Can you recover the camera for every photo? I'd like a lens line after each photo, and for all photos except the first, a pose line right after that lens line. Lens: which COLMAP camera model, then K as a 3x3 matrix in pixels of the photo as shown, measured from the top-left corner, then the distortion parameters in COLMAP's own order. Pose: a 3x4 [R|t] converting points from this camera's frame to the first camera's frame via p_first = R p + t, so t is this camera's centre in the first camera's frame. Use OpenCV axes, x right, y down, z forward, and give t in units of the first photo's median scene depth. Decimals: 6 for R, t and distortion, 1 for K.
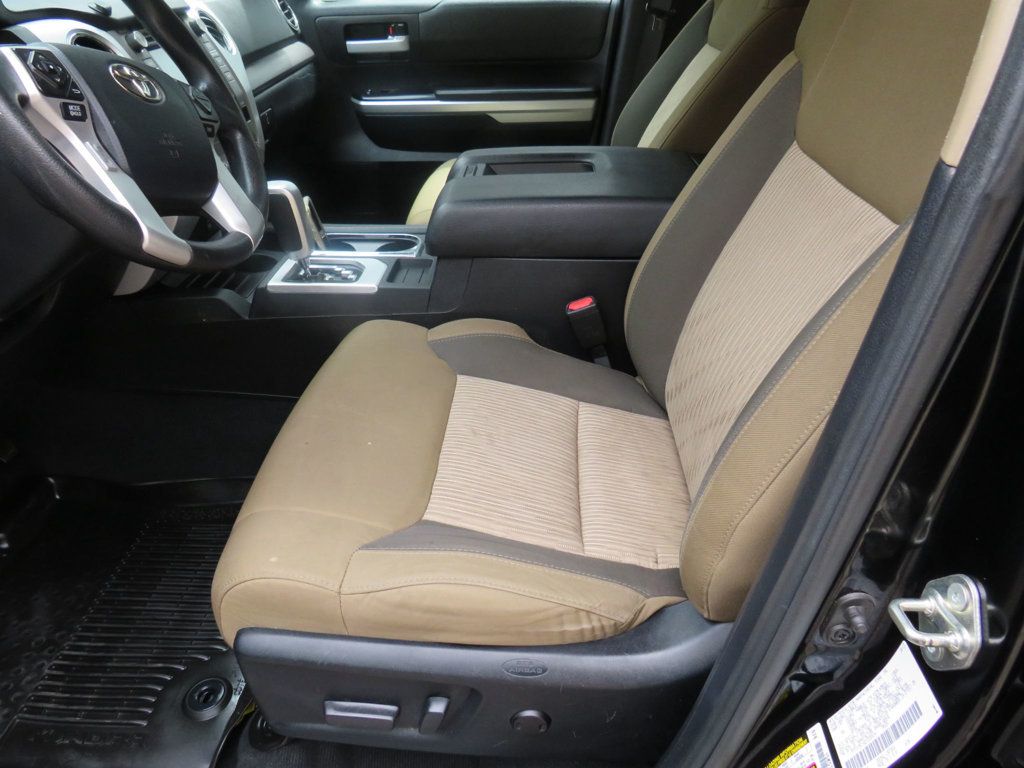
lens RADIAL K [[706.4, 0, 511.4], [0, 706.4, 388.5], [0, 0, 1]] dist [-0.033993, 0.012131]
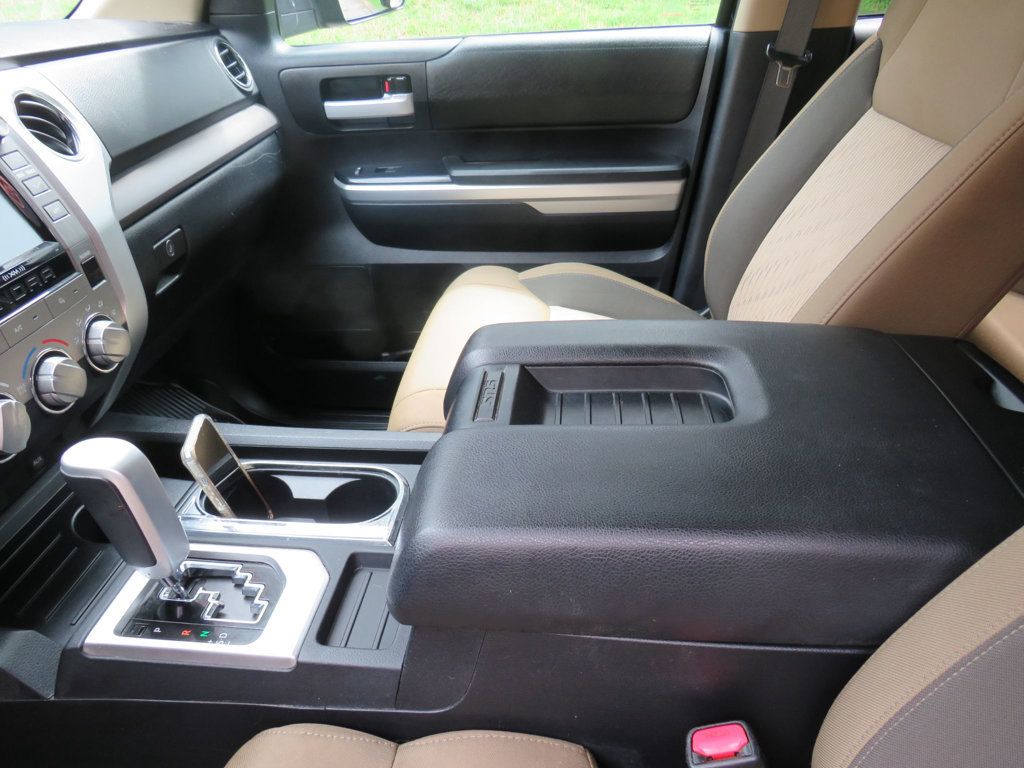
lens RADIAL K [[706.4, 0, 509.0], [0, 706.4, 382.3], [0, 0, 1]] dist [-0.033993, 0.012131]
pose [[0.998387, 0.009766, -0.055928, -0.009620], [-0.011076, 0.999671, -0.023156, -0.206300], [0.055683, 0.023738, 0.998166, 0.323252]]
